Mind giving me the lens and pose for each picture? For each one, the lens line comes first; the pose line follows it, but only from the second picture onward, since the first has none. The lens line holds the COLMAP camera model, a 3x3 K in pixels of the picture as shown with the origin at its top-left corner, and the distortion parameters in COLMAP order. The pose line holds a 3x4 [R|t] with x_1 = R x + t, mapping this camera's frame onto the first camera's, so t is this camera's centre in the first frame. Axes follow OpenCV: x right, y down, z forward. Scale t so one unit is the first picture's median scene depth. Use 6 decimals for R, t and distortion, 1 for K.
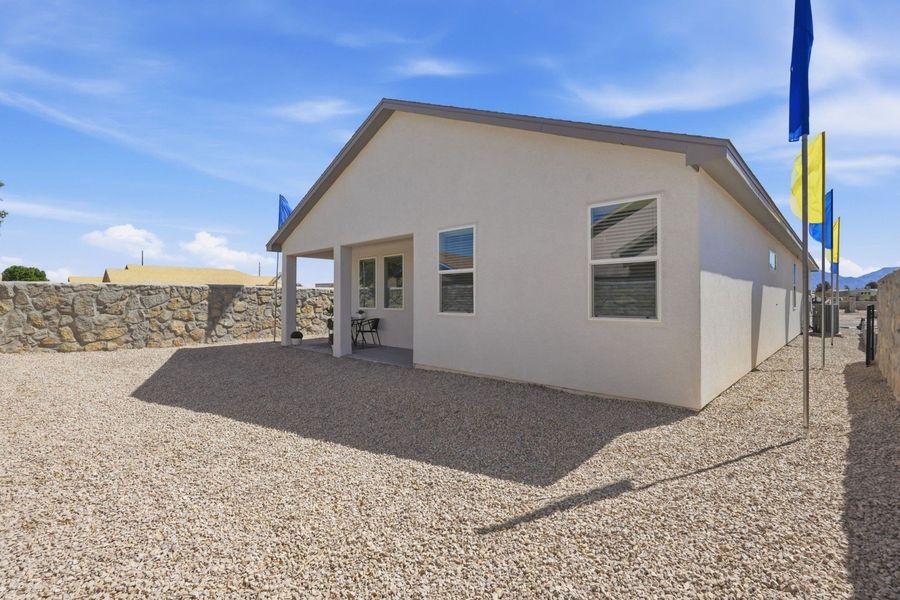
lens RADIAL K [[405.9, 0, 452.2], [0, 405.9, 296.0], [0, 0, 1]] dist [-0.013154, 0.000834]
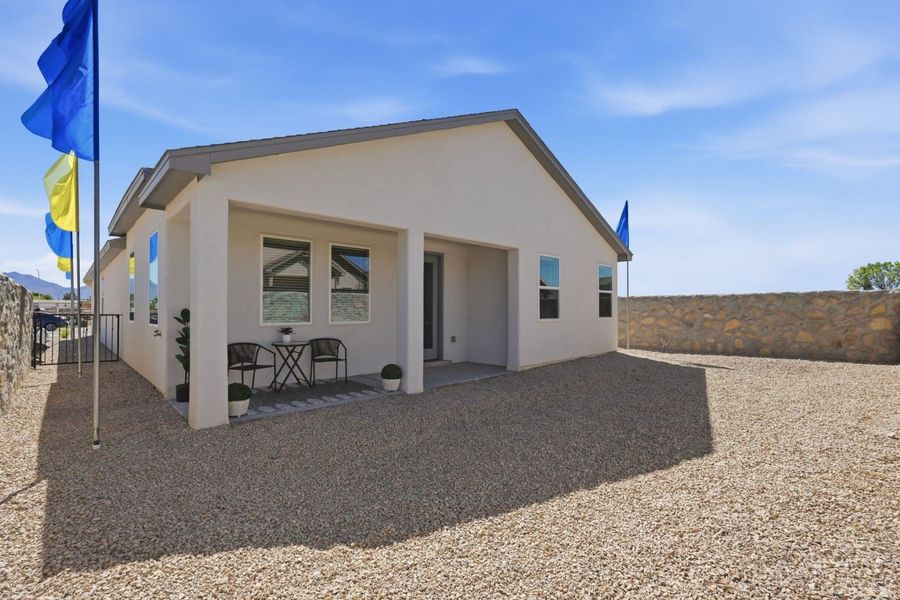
lens RADIAL K [[405.9, 0, 452.2], [0, 405.9, 296.0], [0, 0, 1]] dist [-0.013154, 0.000834]
pose [[0.037500, 0.035311, 0.998673, -1.270526], [-0.006977, 0.999360, -0.035074, 0.014205], [-0.999272, -0.005652, 0.037722, 1.203652]]
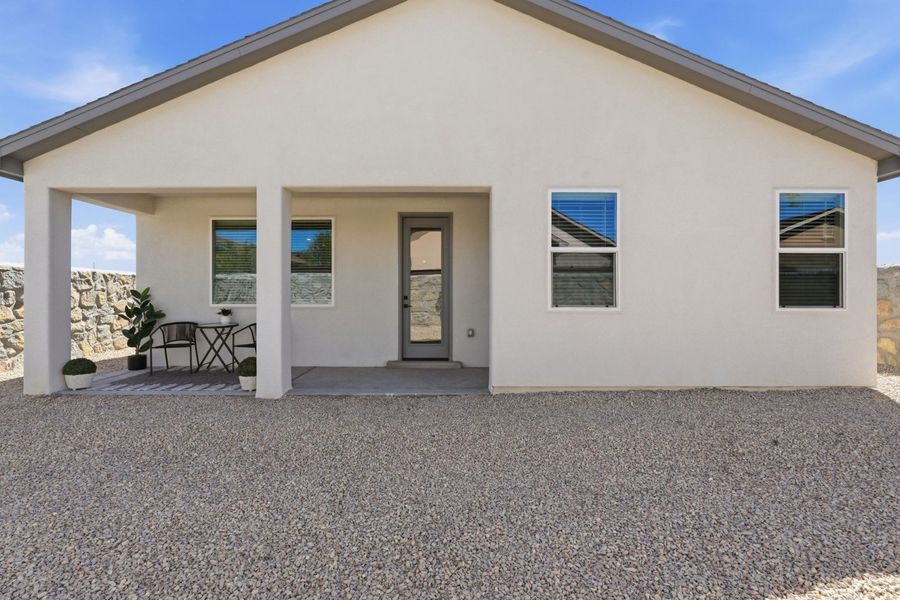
lens RADIAL K [[405.9, 0, 452.2], [0, 405.9, 296.0], [0, 0, 1]] dist [-0.013154, 0.000834]
pose [[0.725742, -0.005547, 0.687944, -0.619556], [-0.005488, 0.999889, 0.013851, 0.011302], [-0.687945, -0.013828, 0.725631, 0.604117]]
